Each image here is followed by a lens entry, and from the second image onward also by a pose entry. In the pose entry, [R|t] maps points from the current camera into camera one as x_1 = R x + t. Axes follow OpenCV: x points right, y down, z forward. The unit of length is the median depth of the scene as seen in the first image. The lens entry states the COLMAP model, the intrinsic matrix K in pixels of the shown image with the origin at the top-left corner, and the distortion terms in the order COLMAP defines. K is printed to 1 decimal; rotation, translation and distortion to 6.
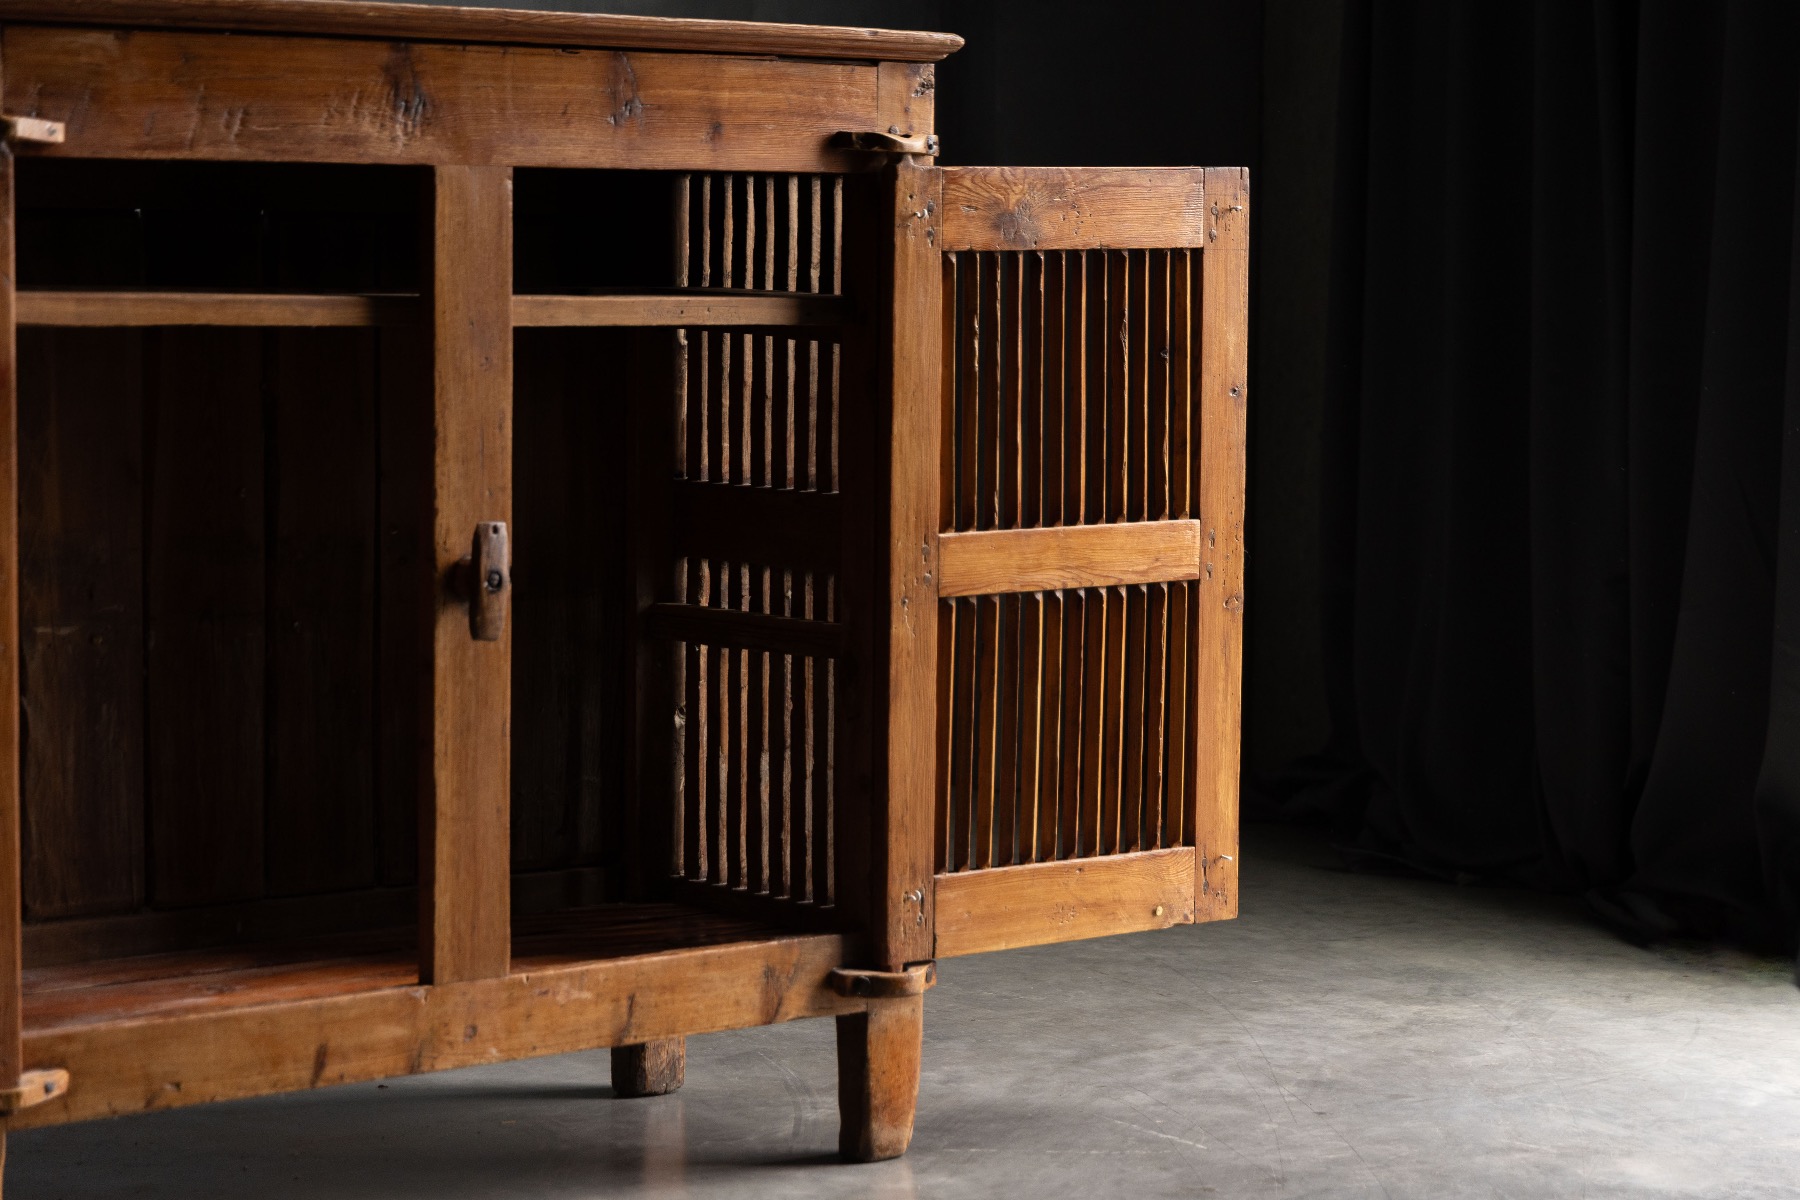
lens RADIAL K [[4574.4, 0, 955.7], [0, 4574.4, 567.1], [0, 0, 1]] dist [0.106550, 0.000000]
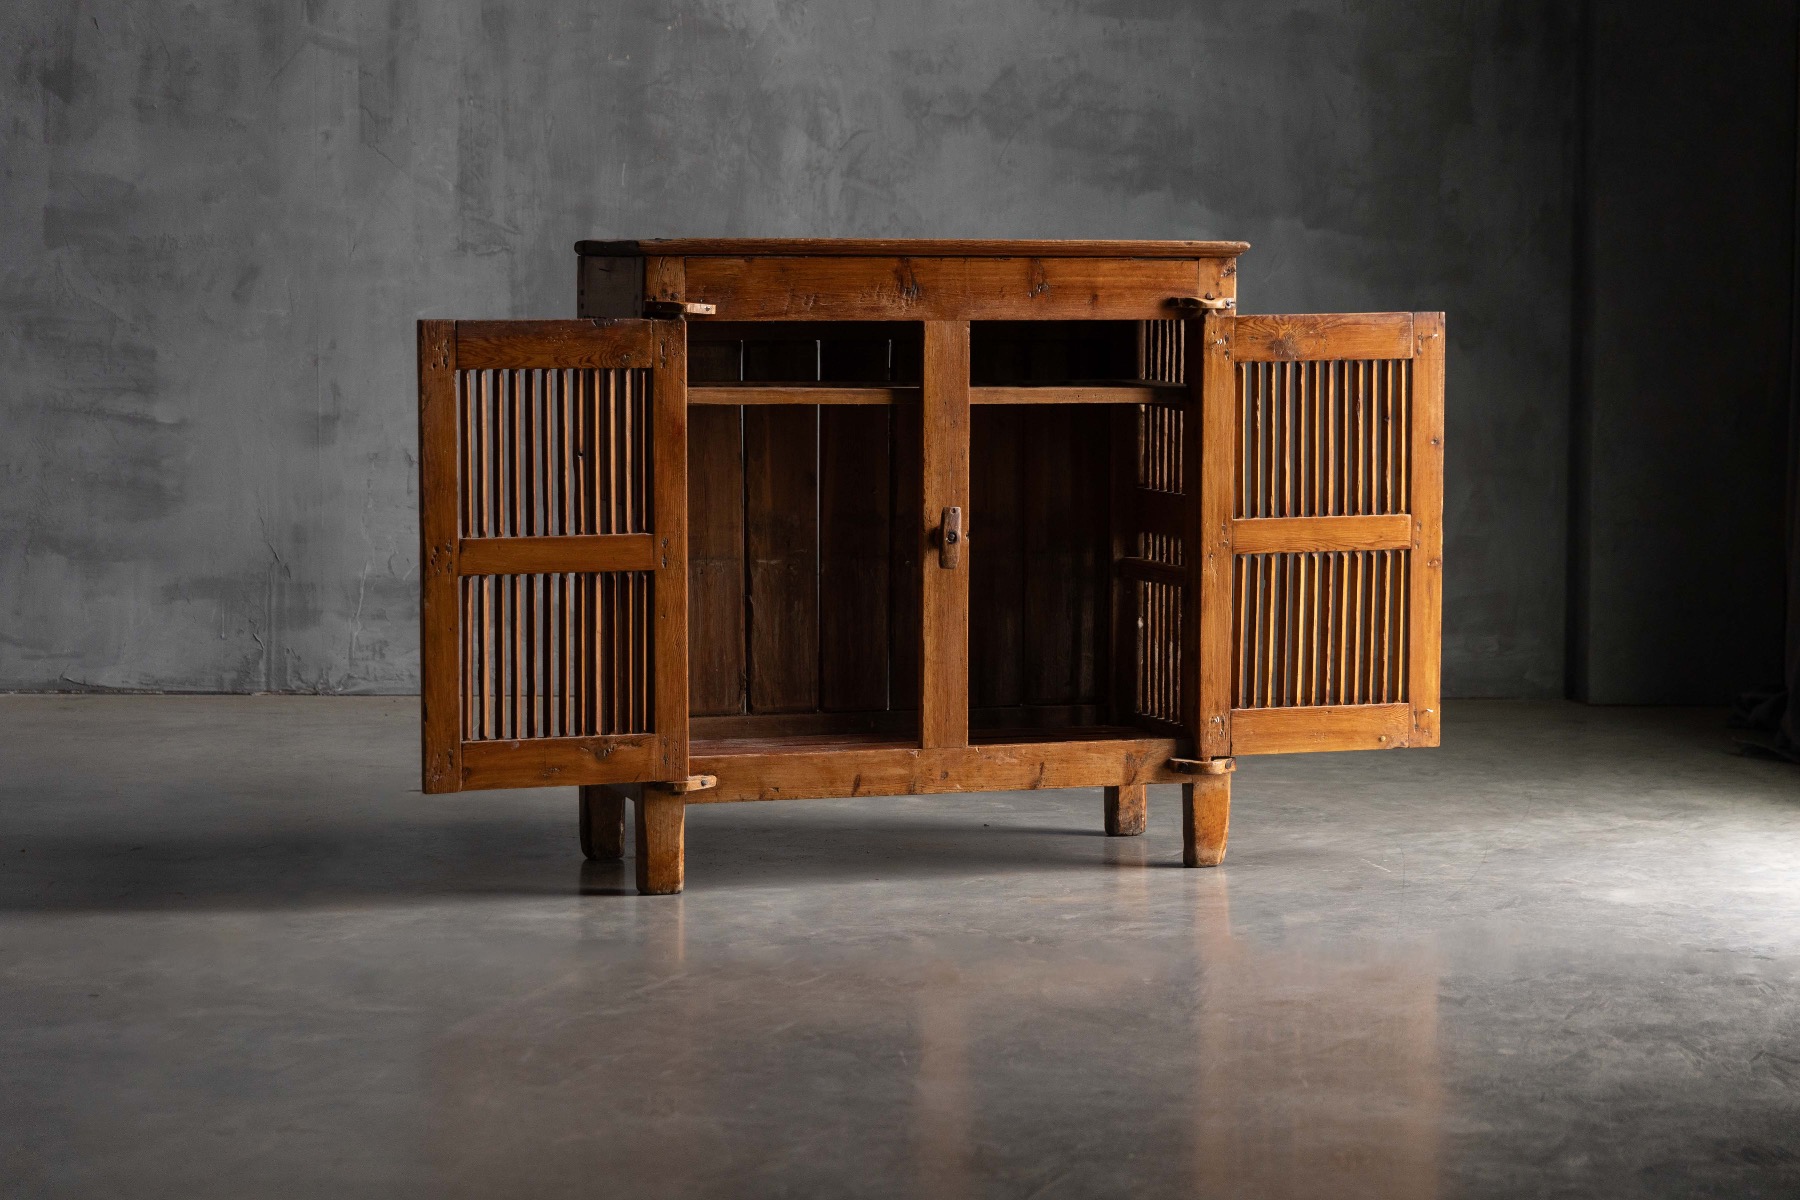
lens RADIAL K [[4574.4, 0, 893.2], [0, 4574.4, 600.9], [0, 0, 1]] dist [0.106550, 0.000000]
pose [[0.919325, 0.021497, -0.392912, 0.592496], [-0.021822, 0.999755, 0.003640, 0.021727], [0.392894, 0.005228, 0.919569, -0.721935]]
